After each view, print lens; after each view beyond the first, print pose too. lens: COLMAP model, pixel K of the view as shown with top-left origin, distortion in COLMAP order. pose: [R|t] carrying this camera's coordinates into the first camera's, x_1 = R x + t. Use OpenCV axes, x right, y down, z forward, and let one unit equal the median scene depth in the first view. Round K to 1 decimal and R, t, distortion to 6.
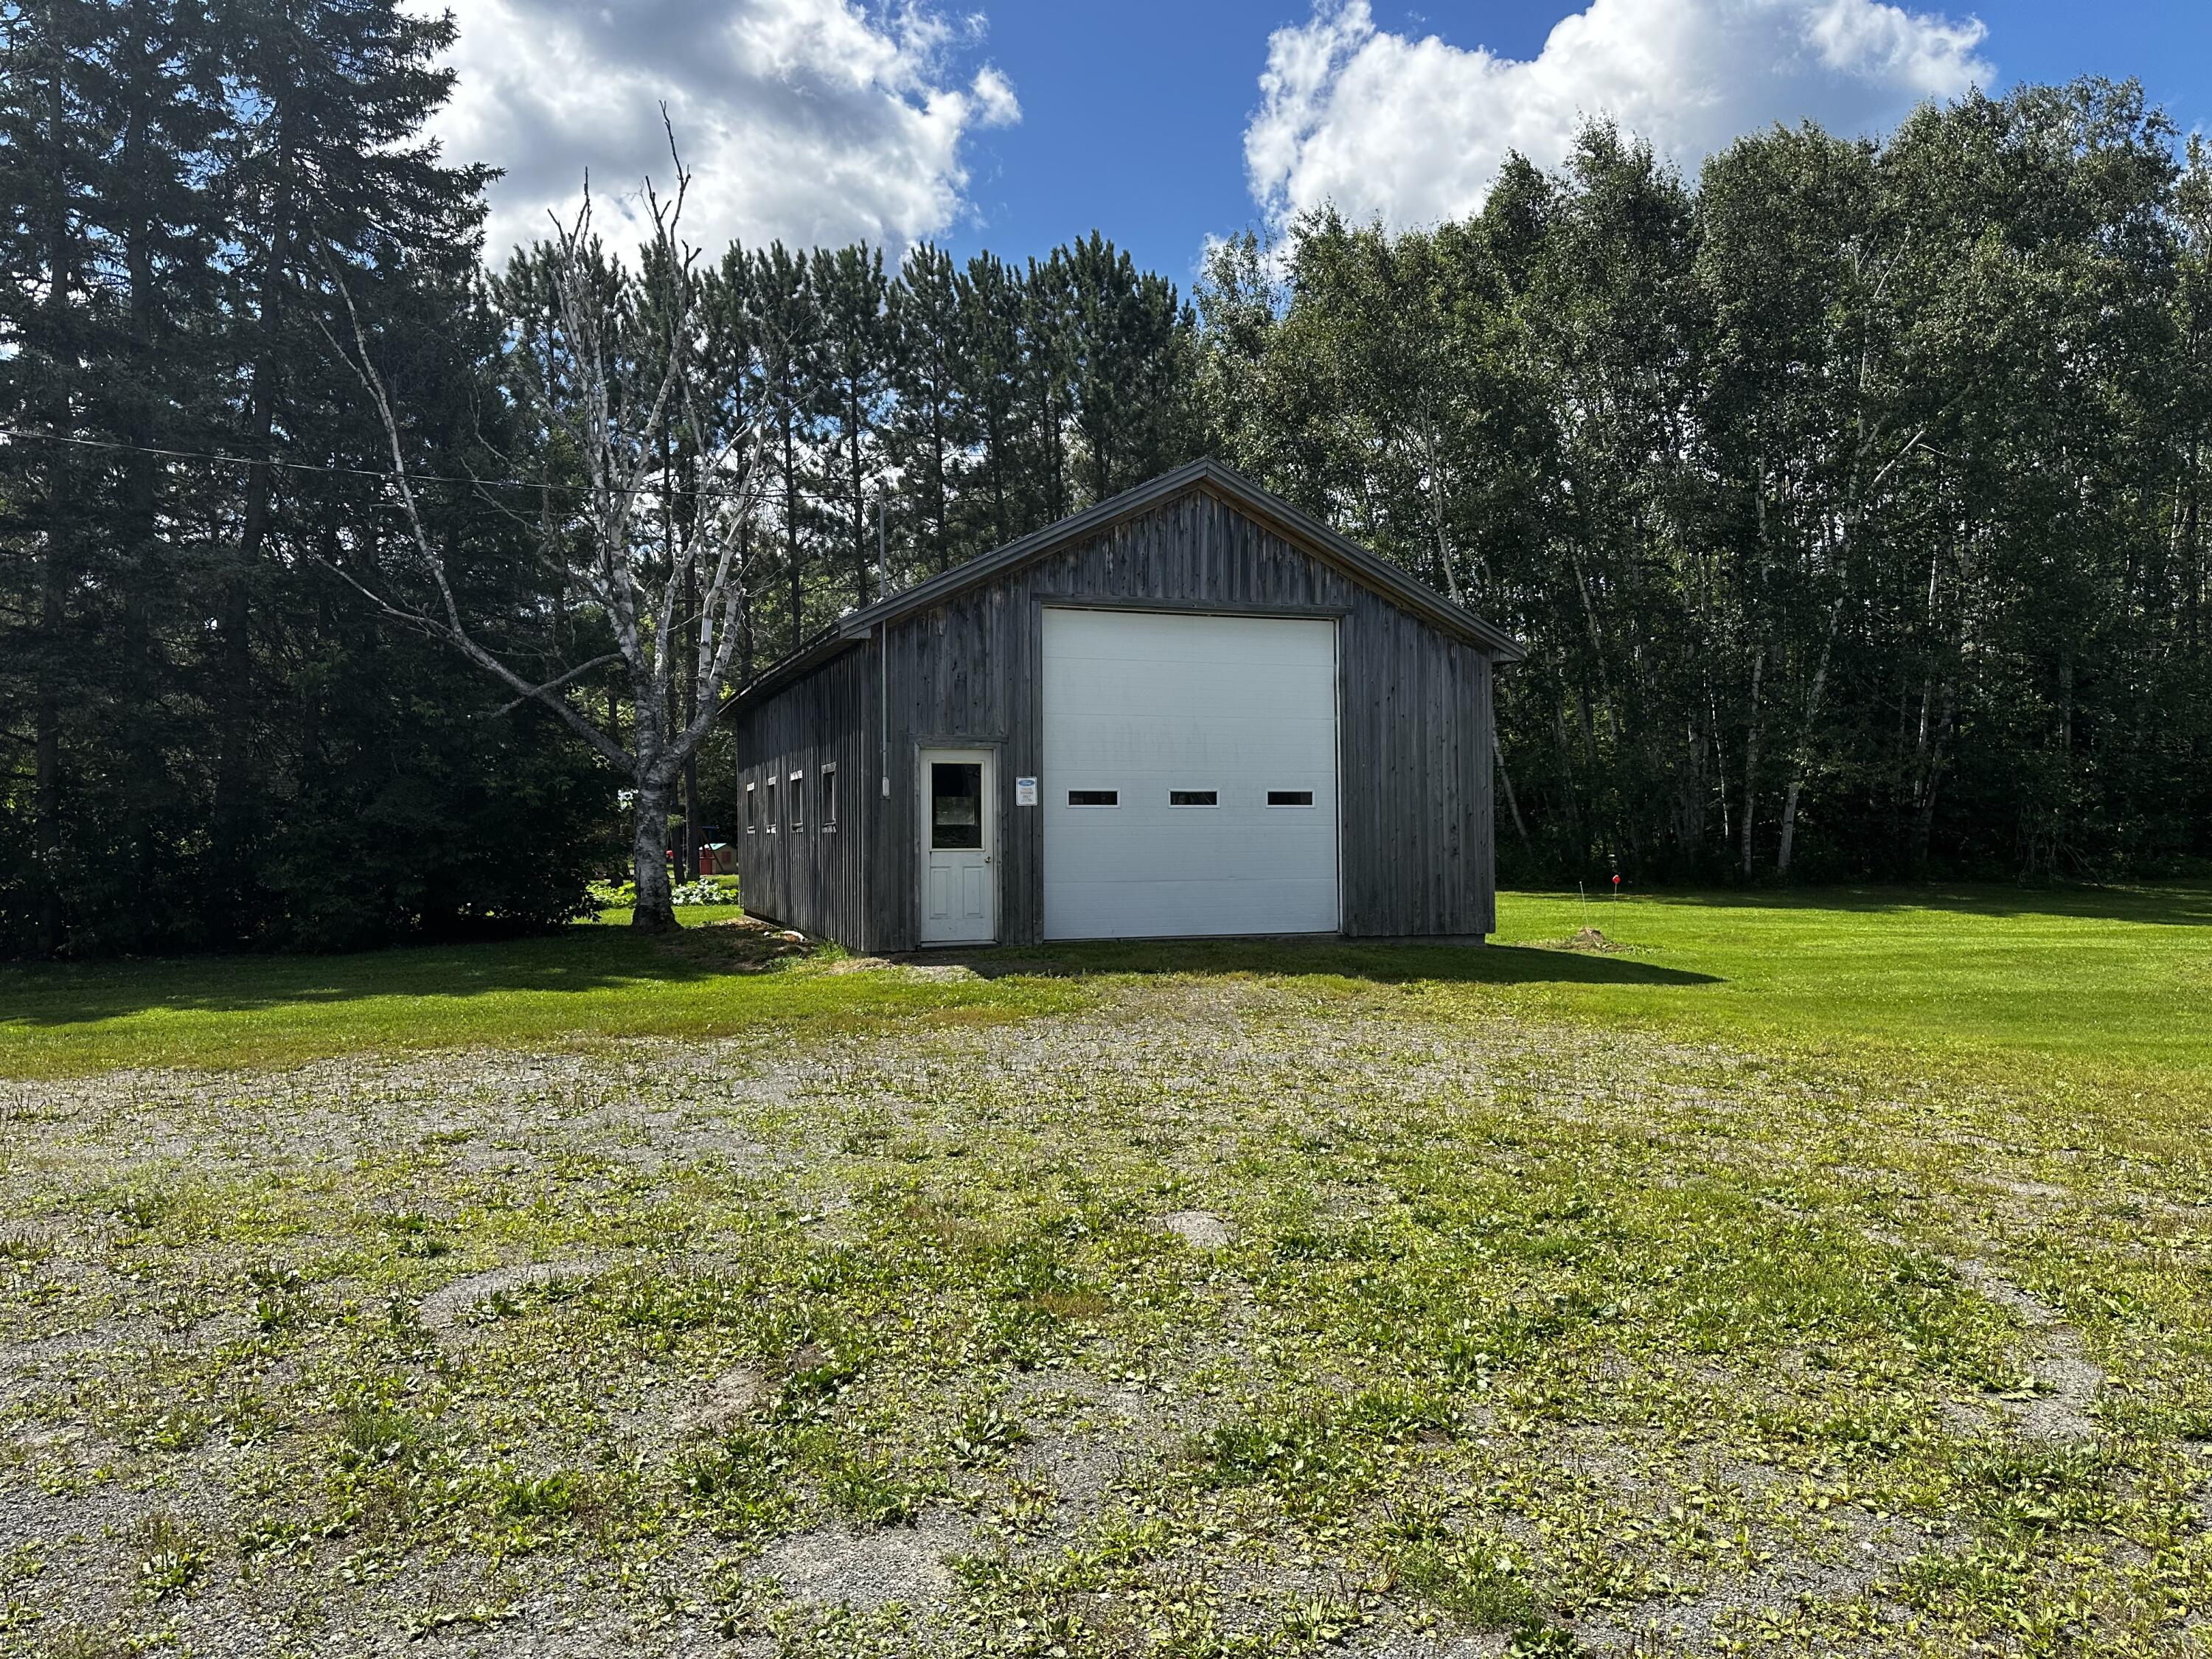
lens RADIAL K [[1590.4, 0, 1108.2], [0, 1590.4, 790.7], [0, 0, 1]] dist [0.096611, -0.140969]
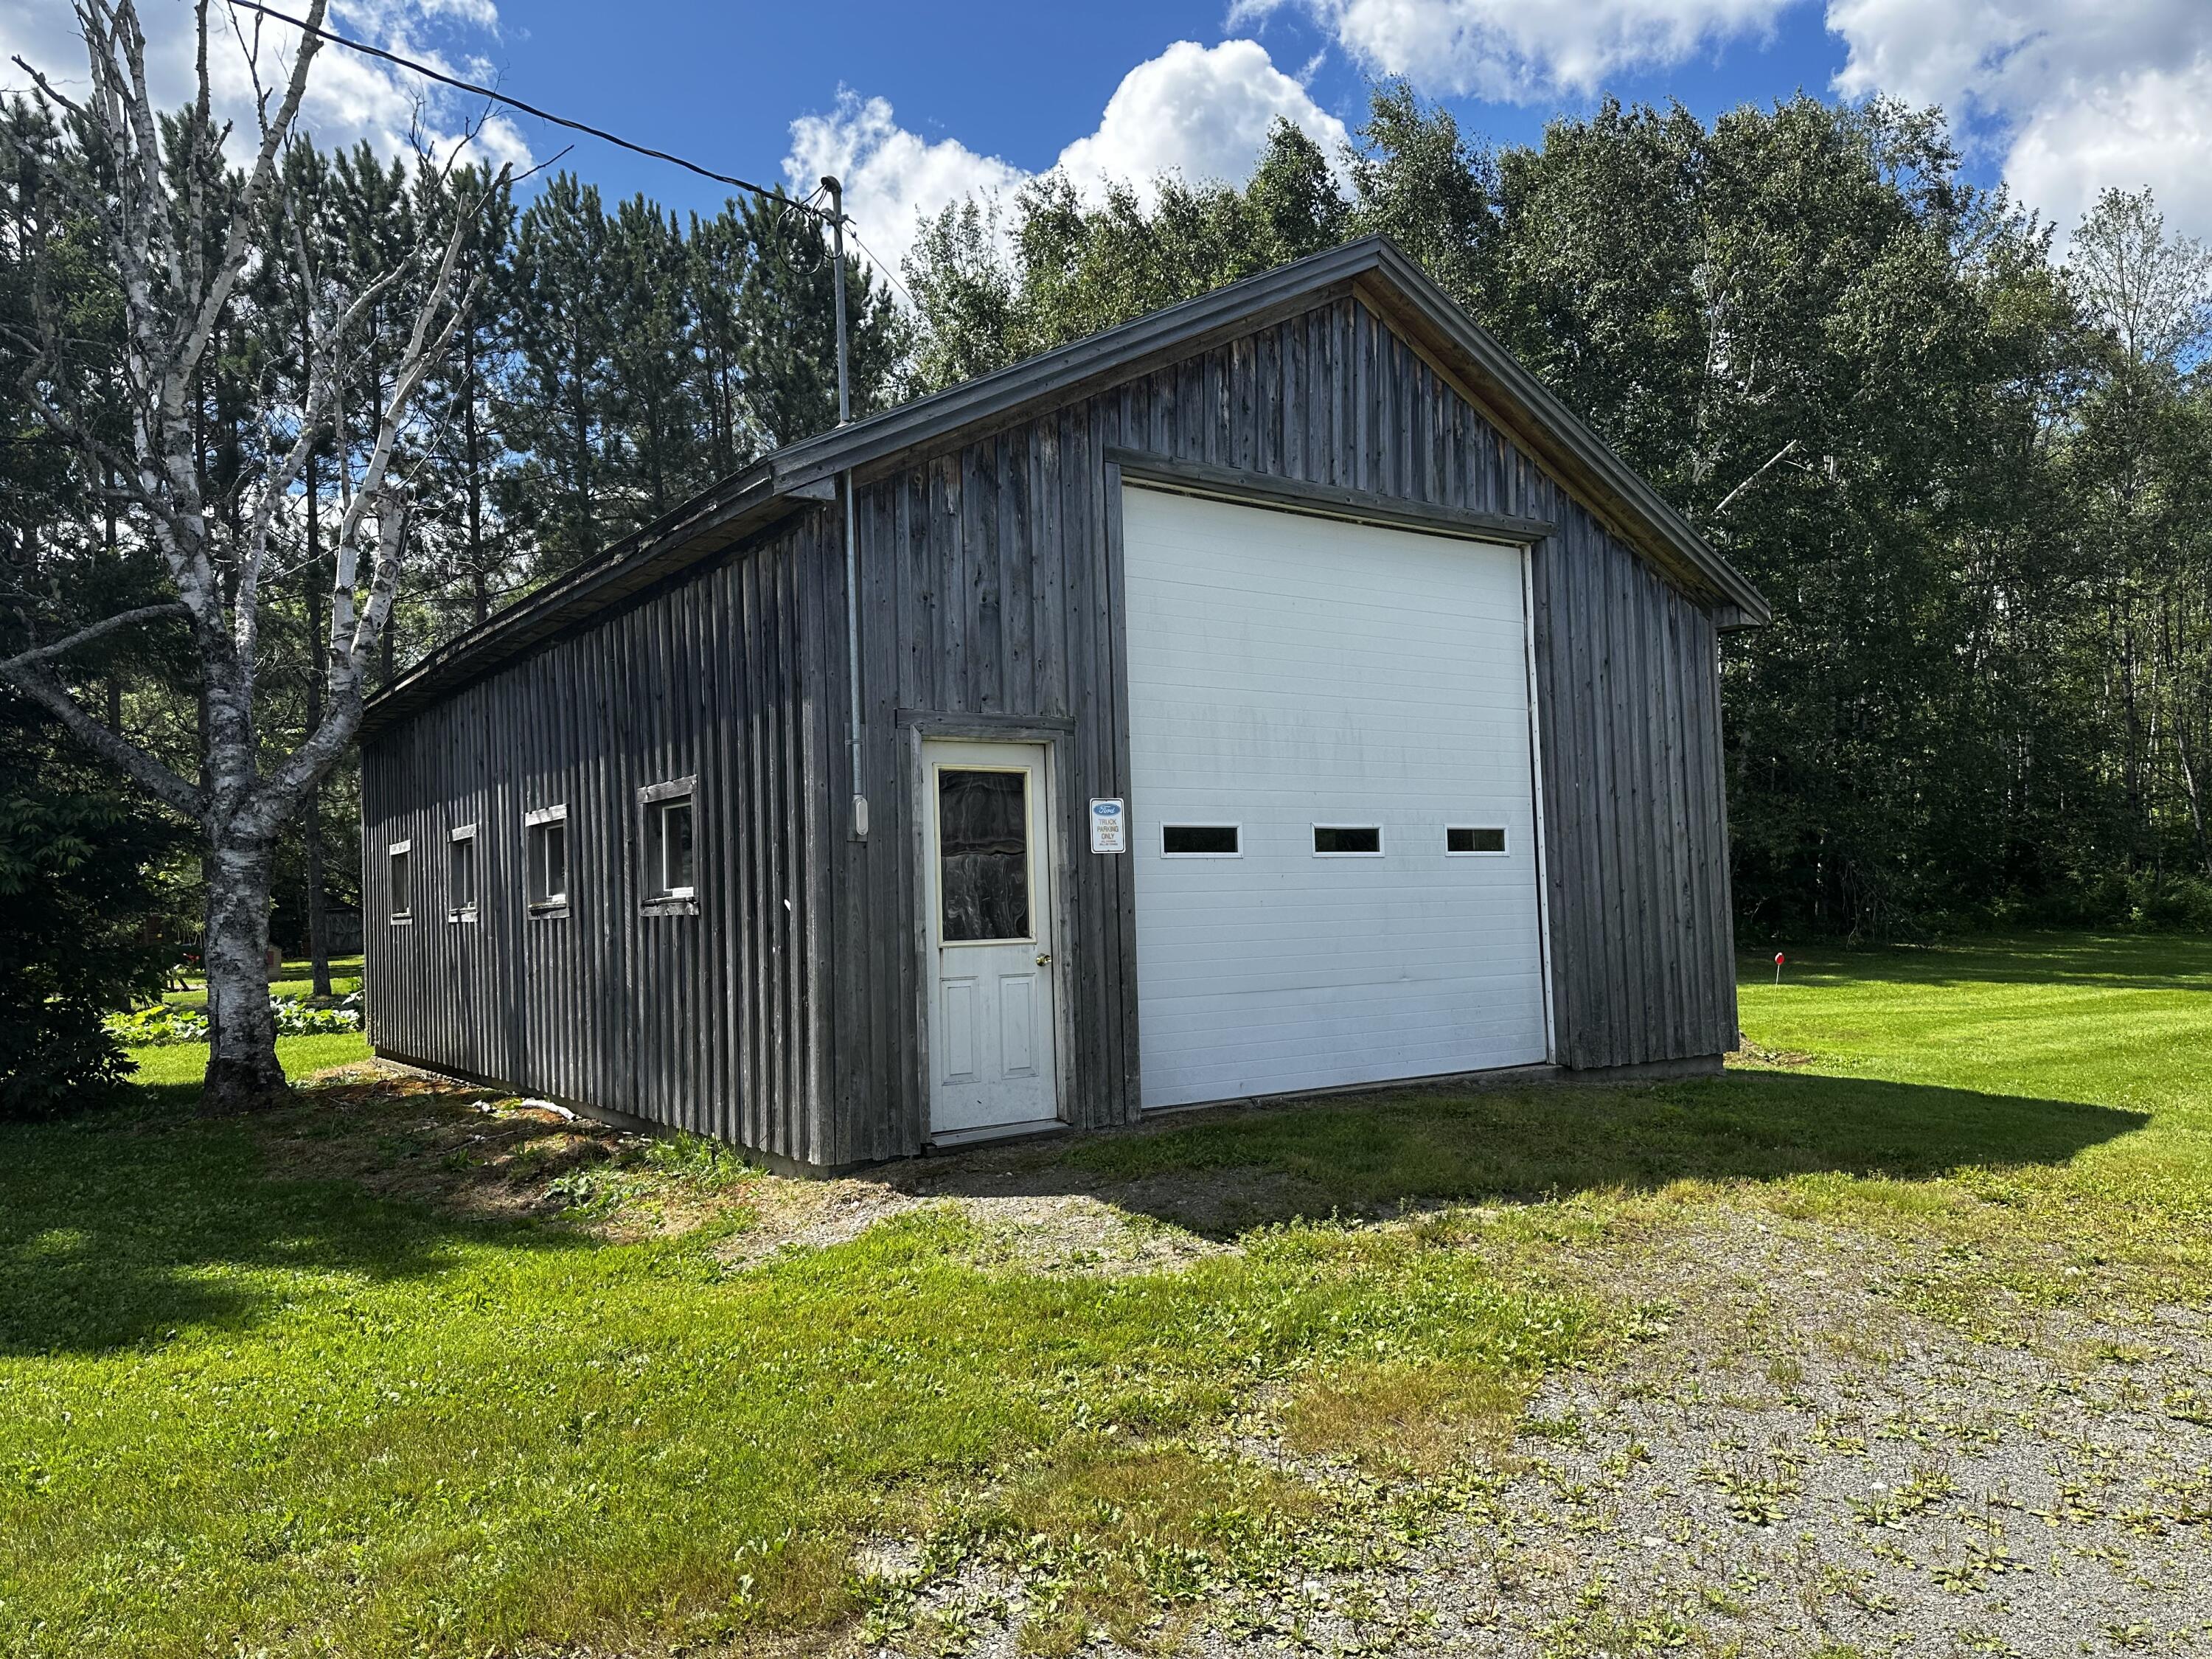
lens RADIAL K [[1581.5, 0, 1103.6], [0, 1581.5, 805.6], [0, 0, 1]] dist [0.019691, -0.009232]
pose [[0.962652, -0.004034, 0.270713, -0.176637], [0.015324, 0.999098, -0.039604, 0.013064], [-0.270309, 0.042273, 0.961845, 0.468976]]
